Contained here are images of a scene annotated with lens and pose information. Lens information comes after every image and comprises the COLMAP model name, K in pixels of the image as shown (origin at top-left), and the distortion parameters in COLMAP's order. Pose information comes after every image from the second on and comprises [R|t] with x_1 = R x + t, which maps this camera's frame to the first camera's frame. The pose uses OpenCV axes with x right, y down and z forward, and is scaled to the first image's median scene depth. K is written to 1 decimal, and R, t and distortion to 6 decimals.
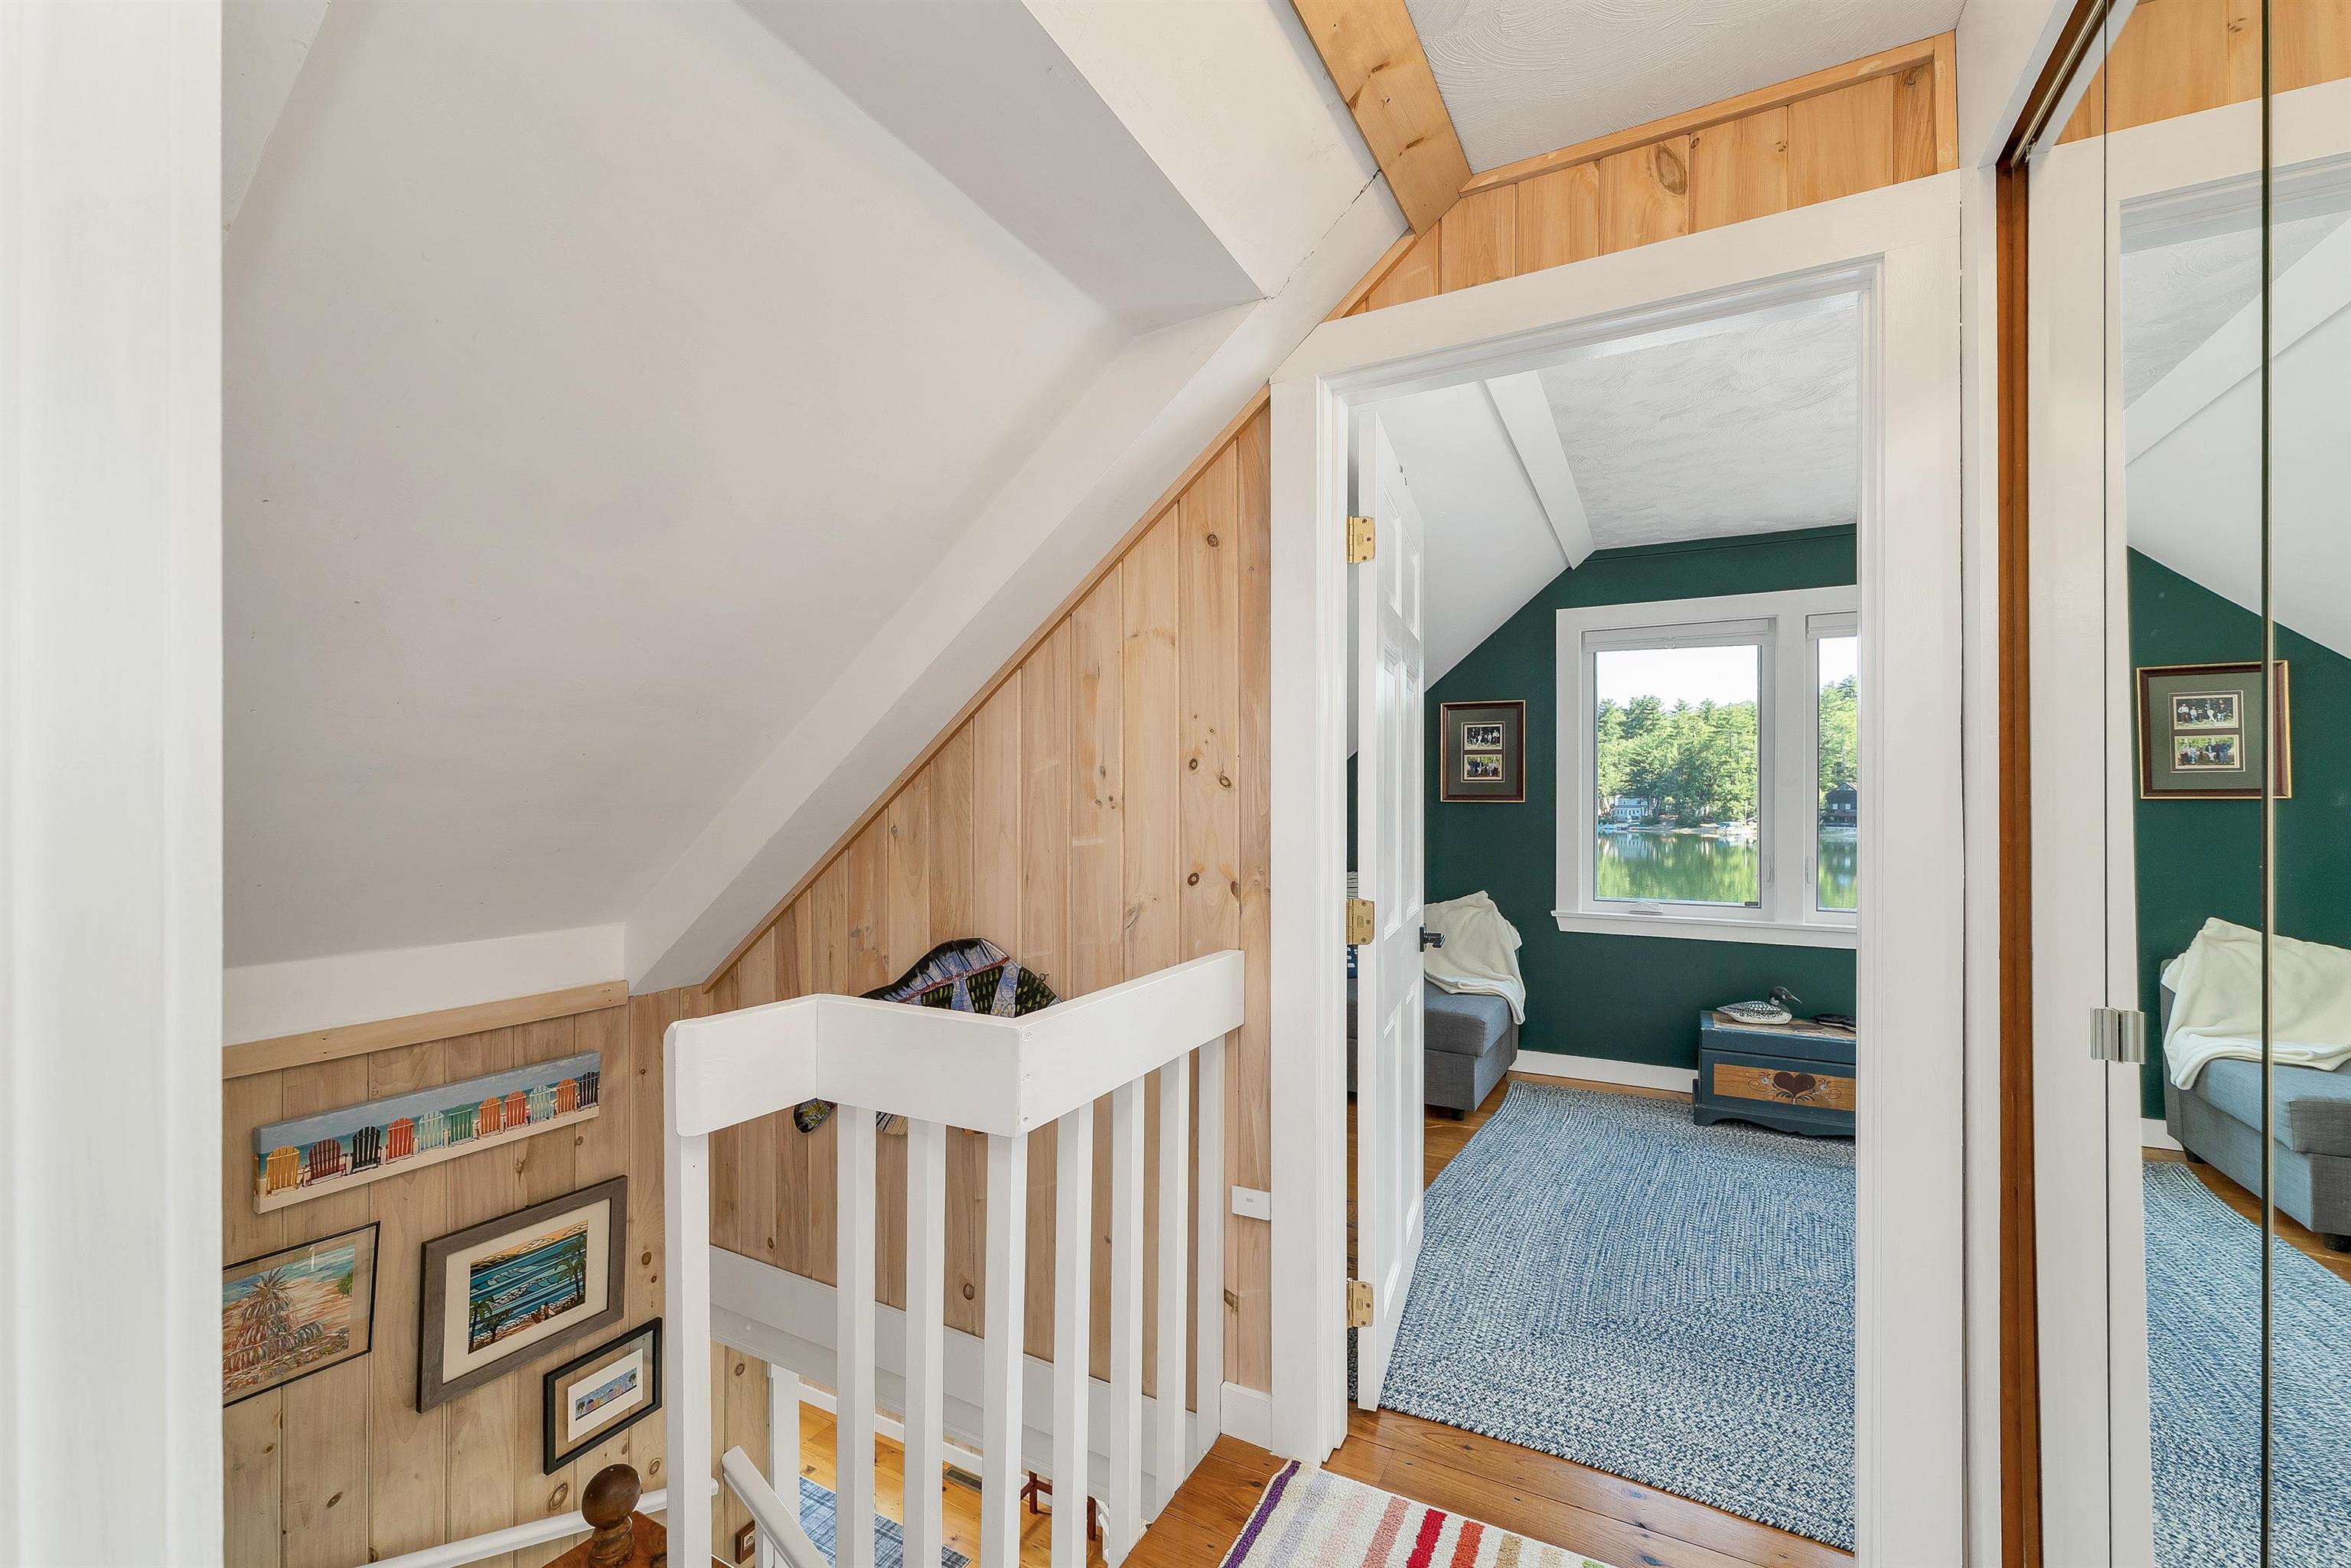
lens RADIAL K [[961.8, 0, 1182.0], [0, 961.8, 799.1], [0, 0, 1]] dist [0.000380, -0.000013]
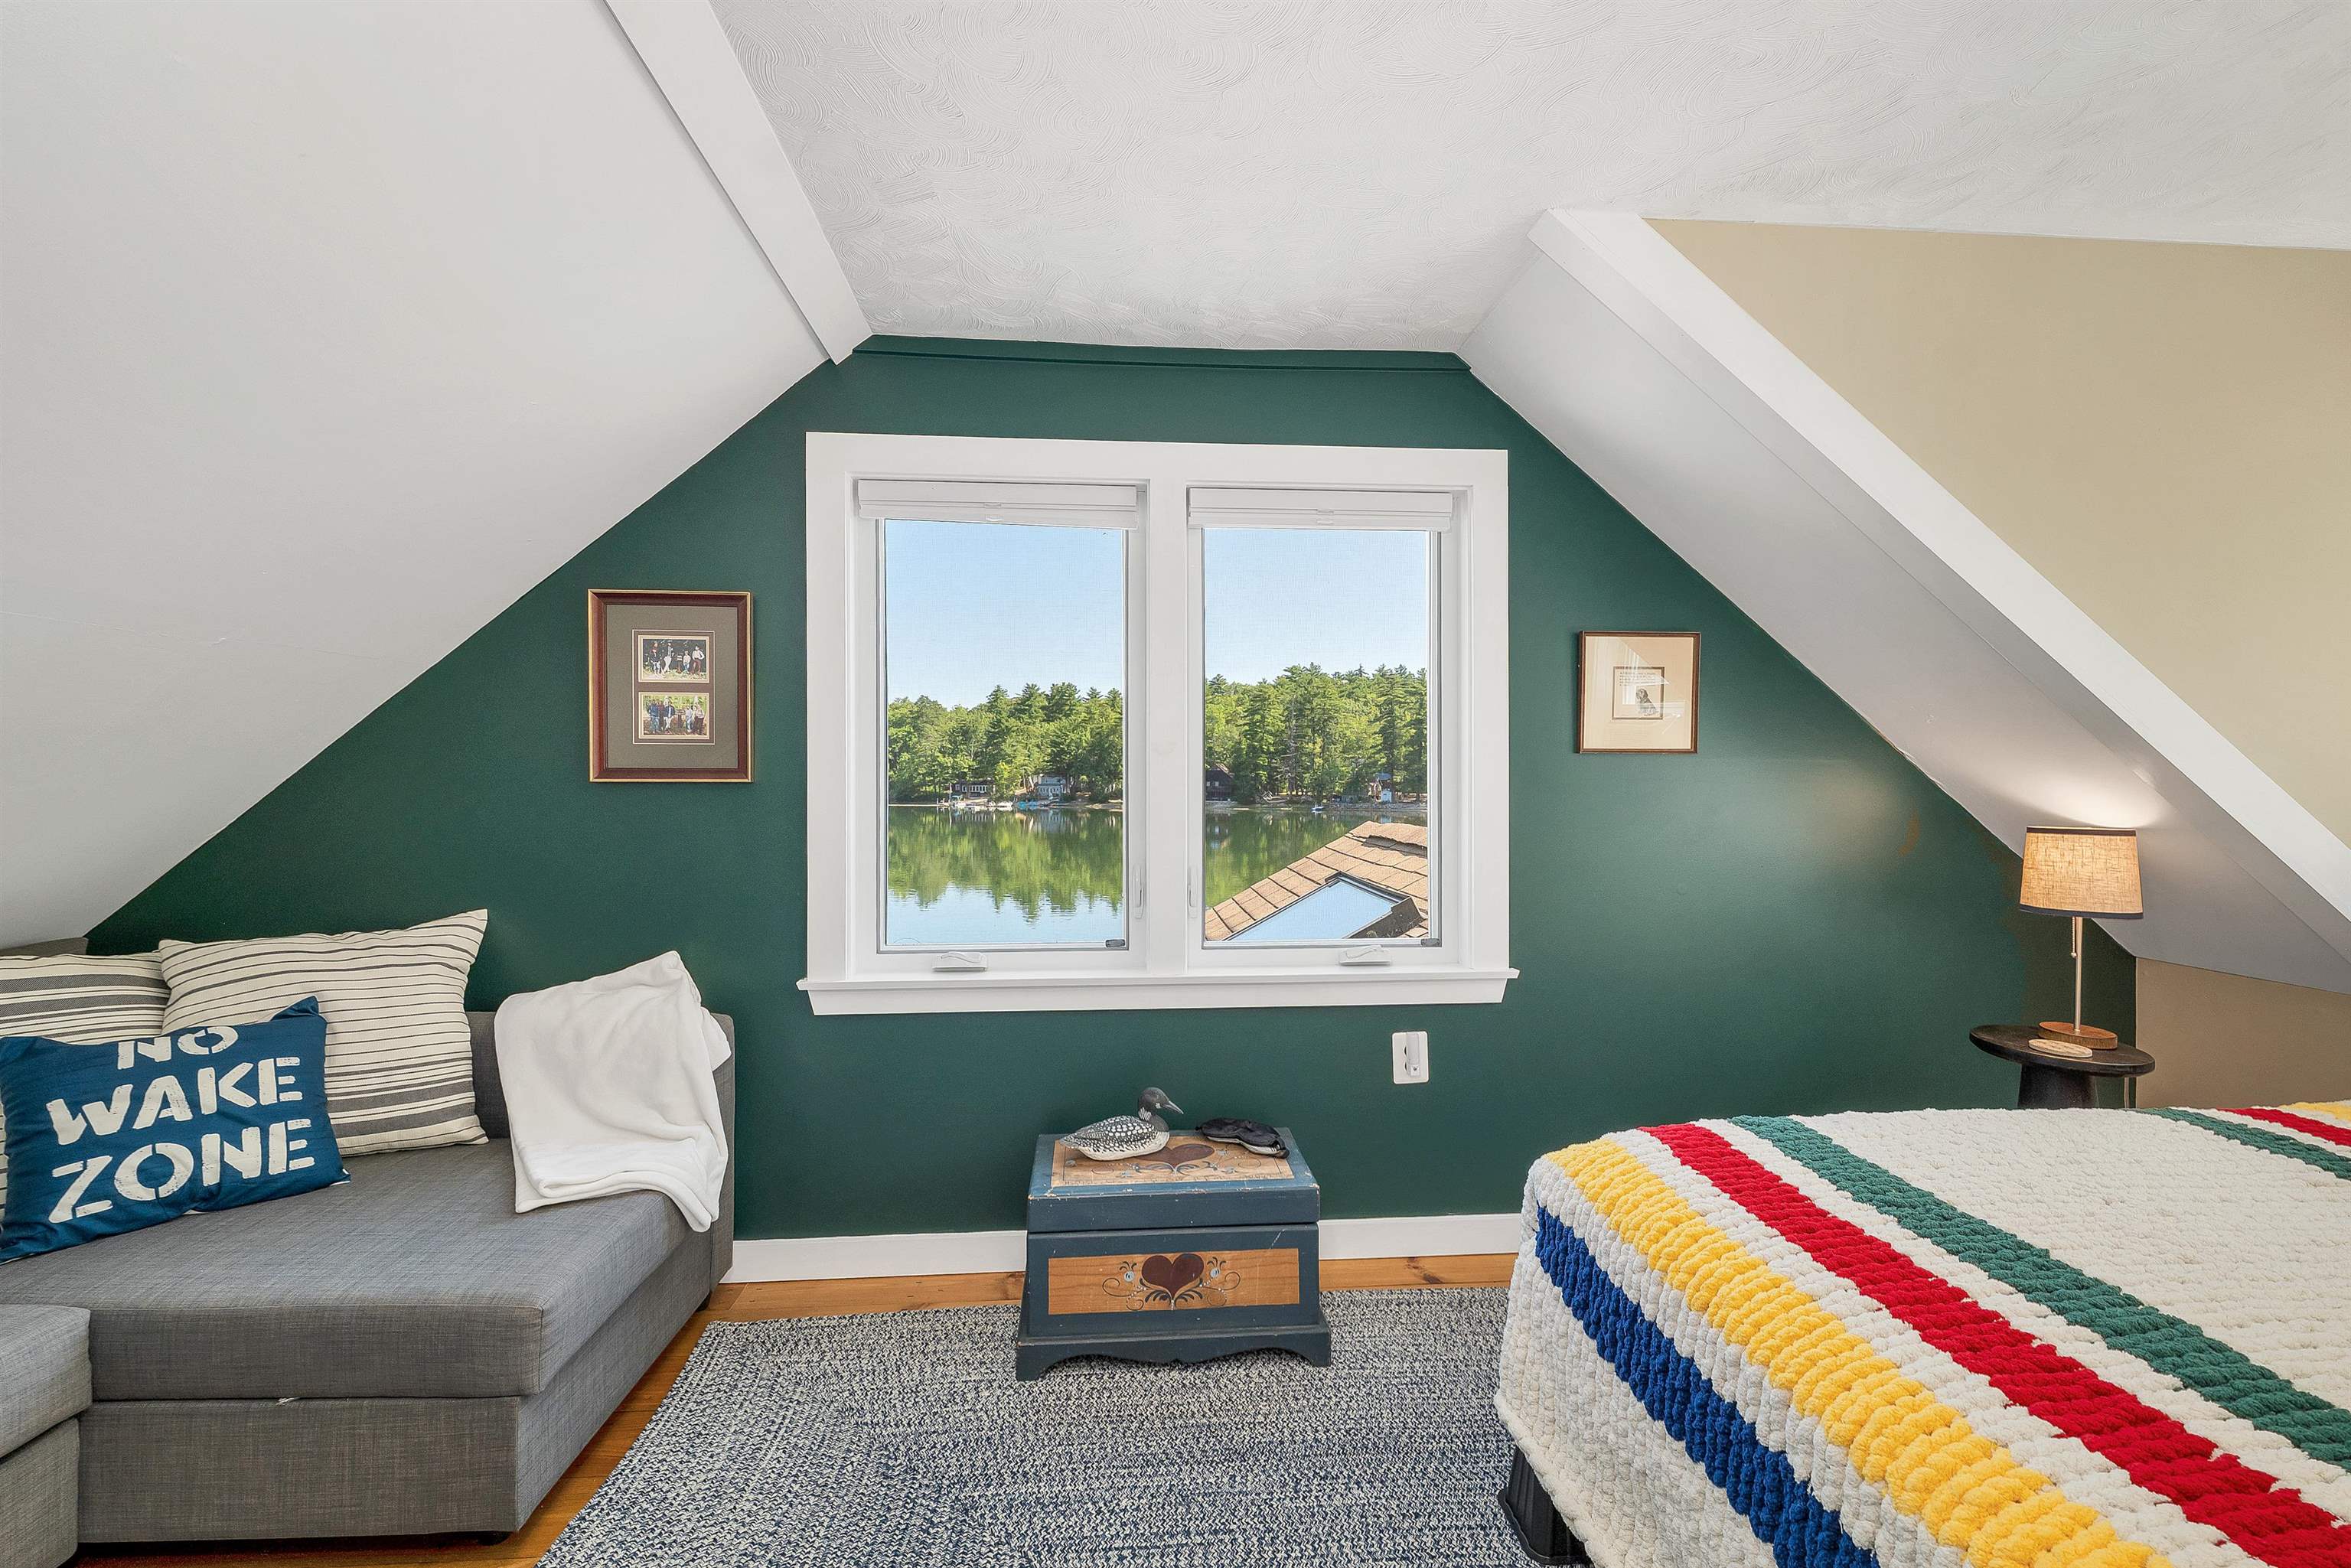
lens RADIAL K [[973.5, 0, 1175.5], [0, 973.5, 784.0], [0, 0, 1]] dist [0.026362, 0.000143]
pose [[0.845836, -0.007079, 0.533396, 0.269388], [0.004066, 0.999968, 0.006824, 0.001658], [-0.533427, -0.003603, 0.845838, 0.415131]]
